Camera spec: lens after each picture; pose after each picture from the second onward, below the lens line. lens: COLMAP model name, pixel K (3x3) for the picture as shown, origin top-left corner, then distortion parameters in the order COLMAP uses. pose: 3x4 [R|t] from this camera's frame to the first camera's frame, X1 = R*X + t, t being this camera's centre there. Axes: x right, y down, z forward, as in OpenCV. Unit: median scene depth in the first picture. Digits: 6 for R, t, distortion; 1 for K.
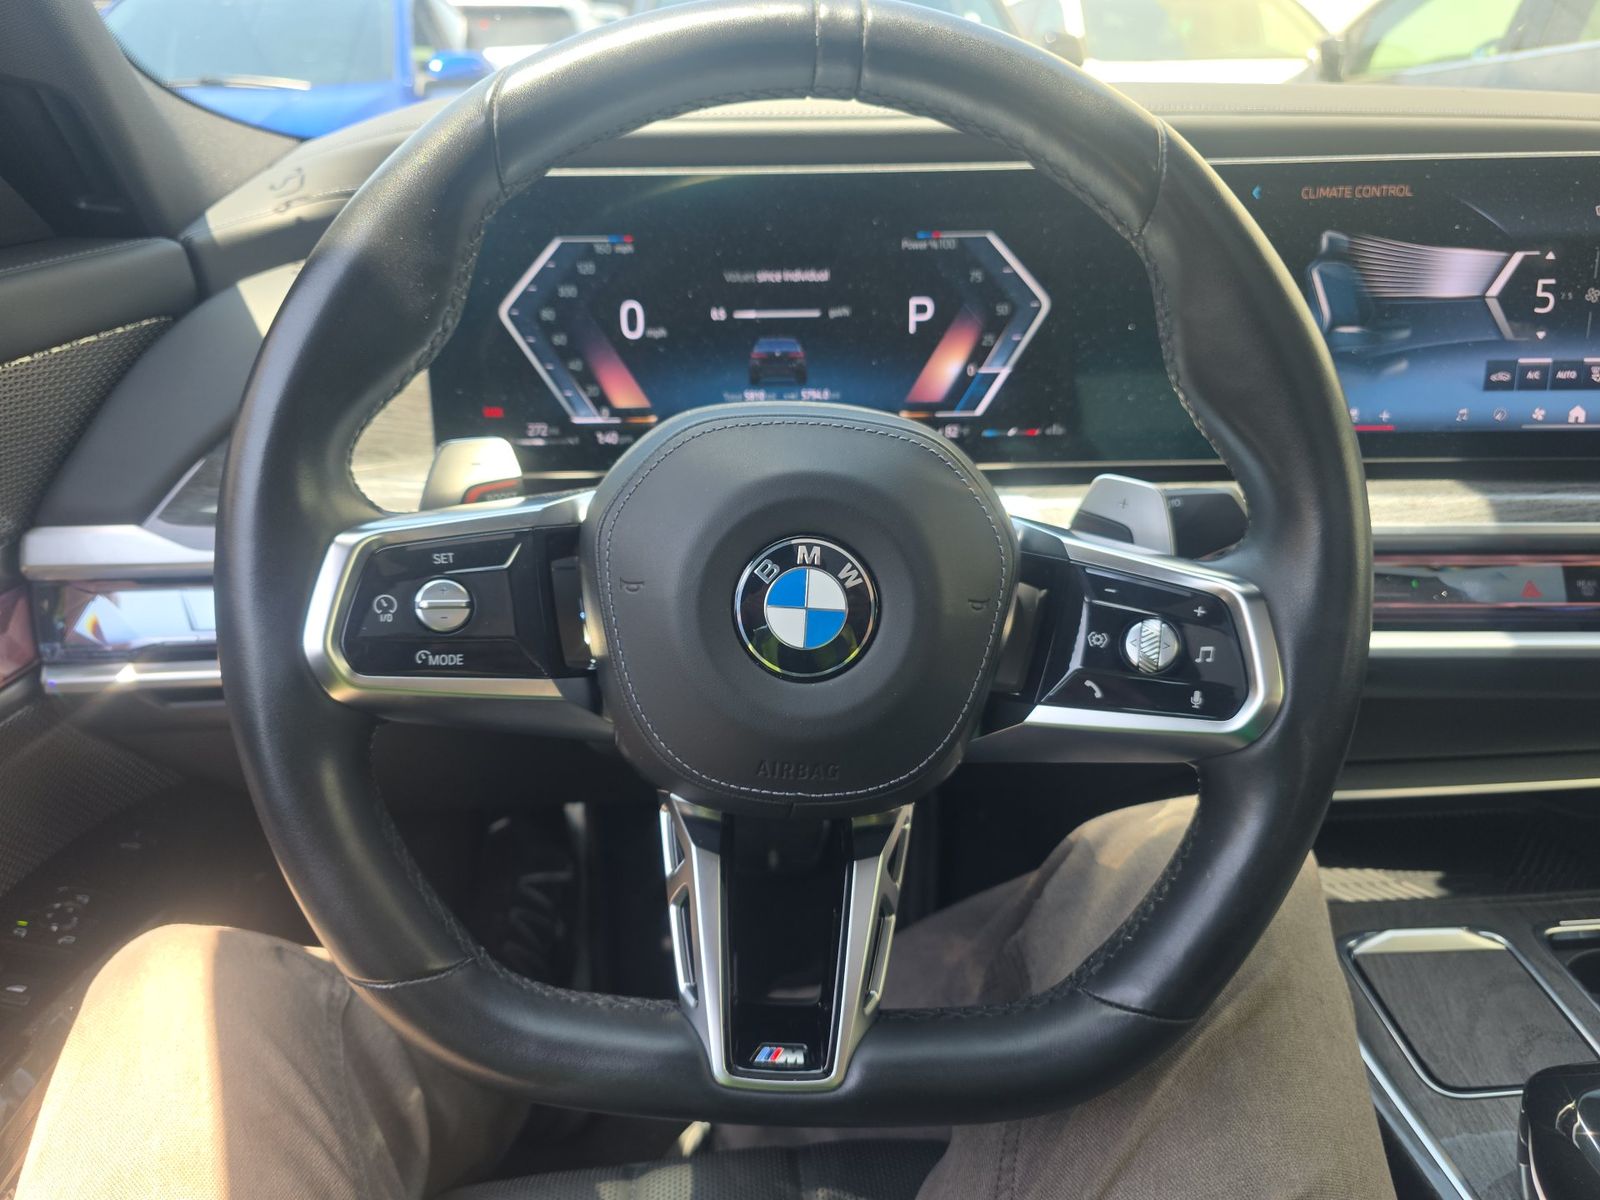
lens RADIAL K [[1121.8, 0, 765.5], [0, 1121.8, 606.8], [0, 0, 1]] dist [0.038056, -0.055020]
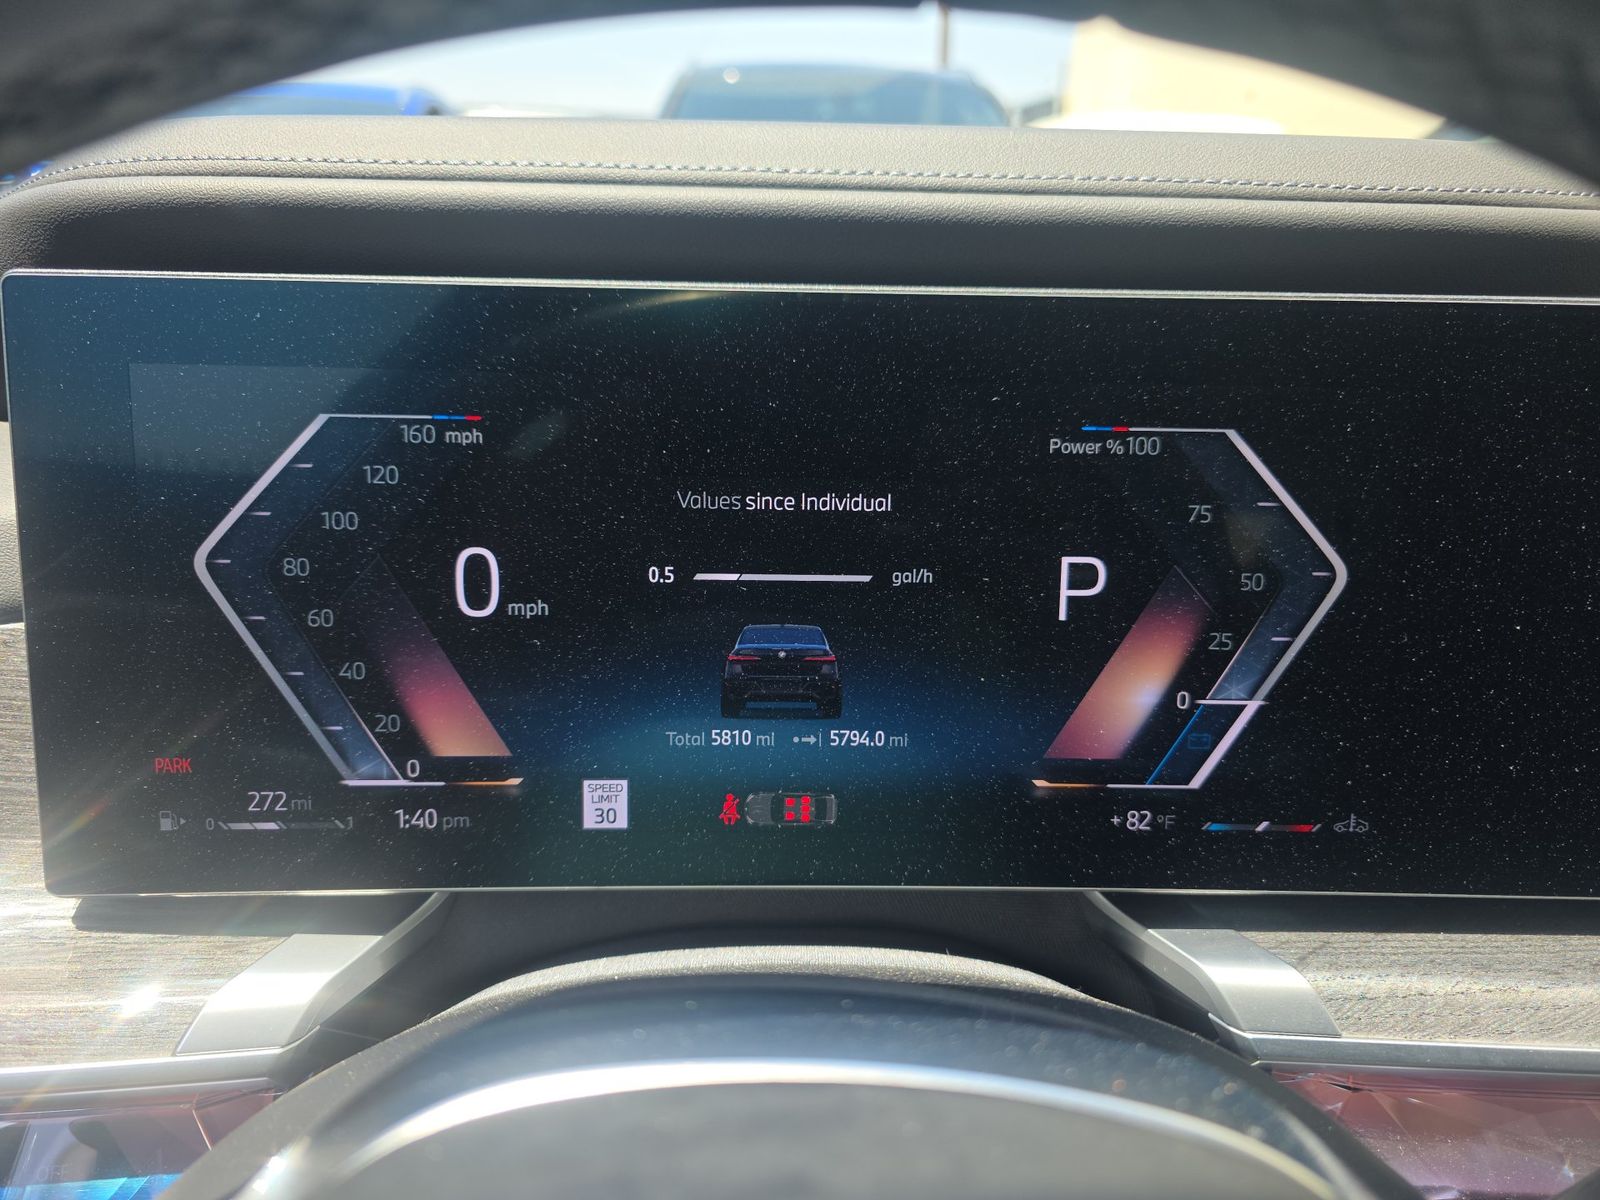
lens RADIAL K [[1121.8, 0, 739.0], [0, 1121.8, 574.4], [0, 0, 1]] dist [0.038056, -0.055020]
pose [[0.999464, 0.032147, 0.006220, -0.011809], [-0.031174, 0.992332, -0.119606, -0.206057], [-0.010017, 0.119348, 0.992802, 0.532669]]
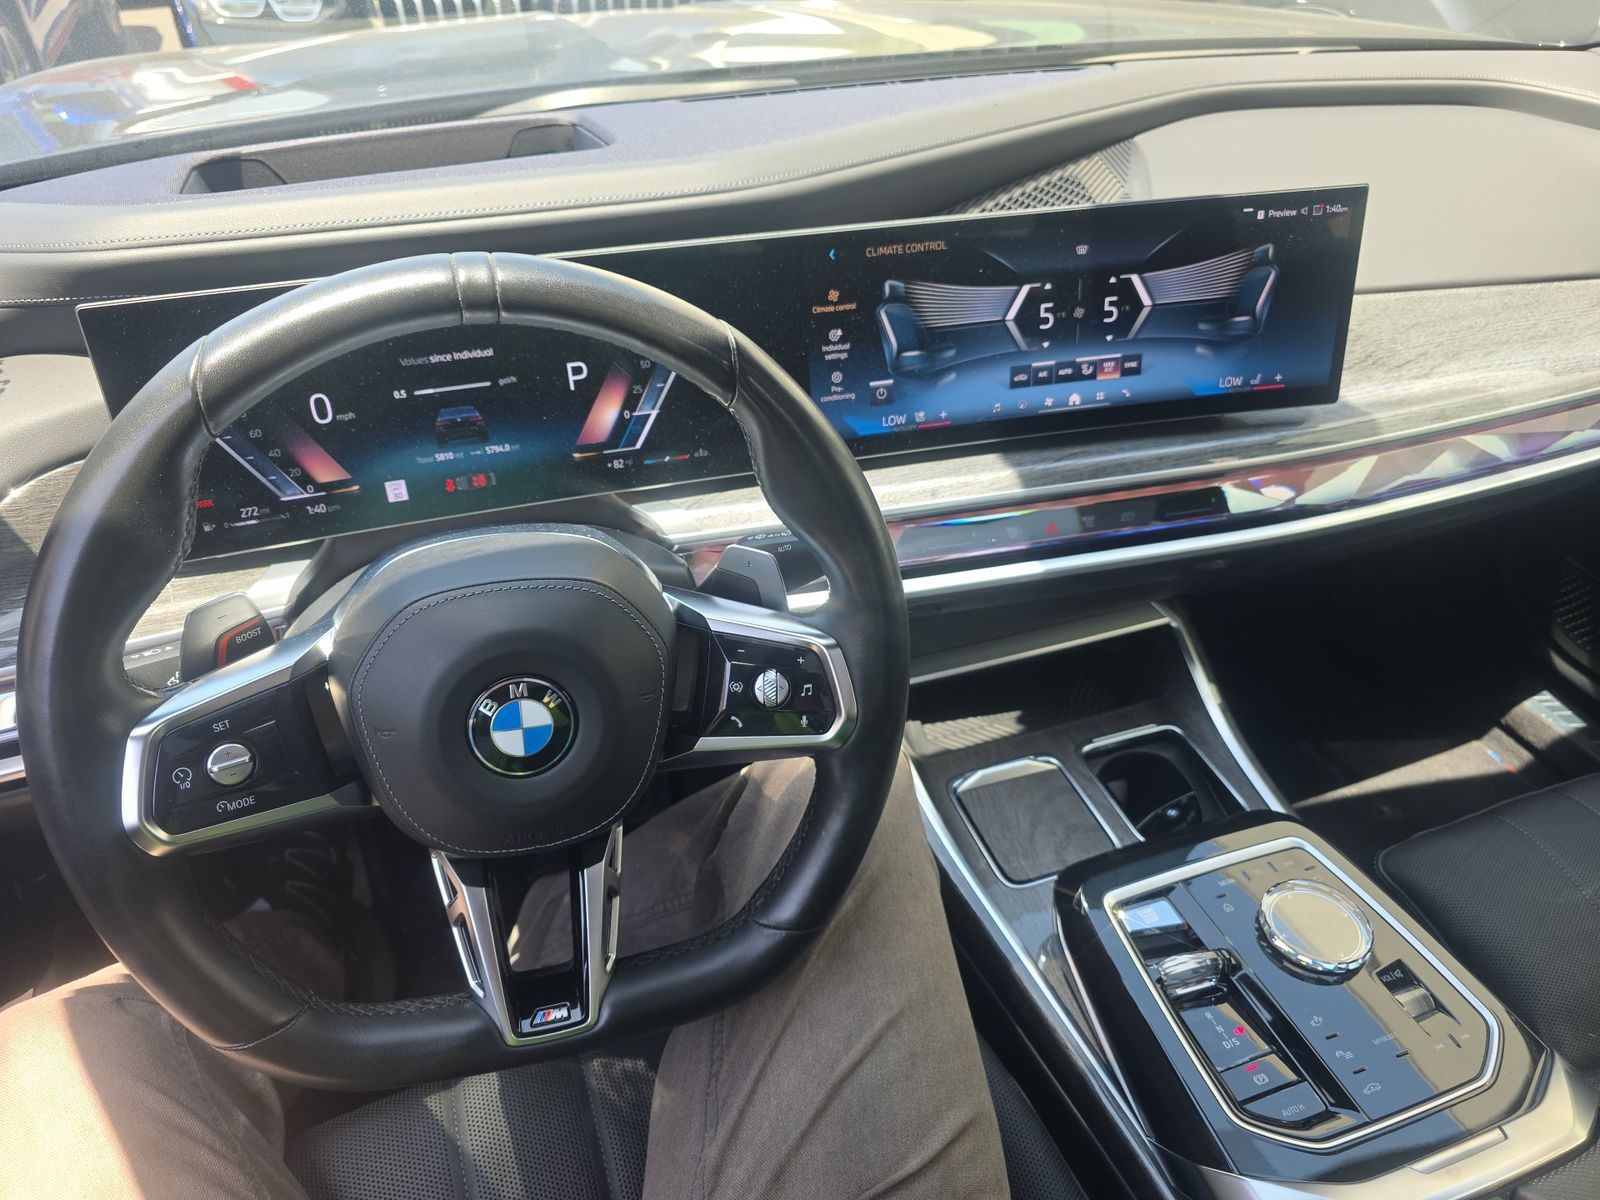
lens RADIAL K [[1121.8, 0, 791.5], [0, 1121.8, 608.7], [0, 0, 1]] dist [0.038056, -0.055020]
pose [[0.955912, -0.155664, 0.249001, 0.019520], [0.103321, 0.972009, 0.211008, -0.250998], [-0.274877, -0.175978, 0.945238, -0.233767]]
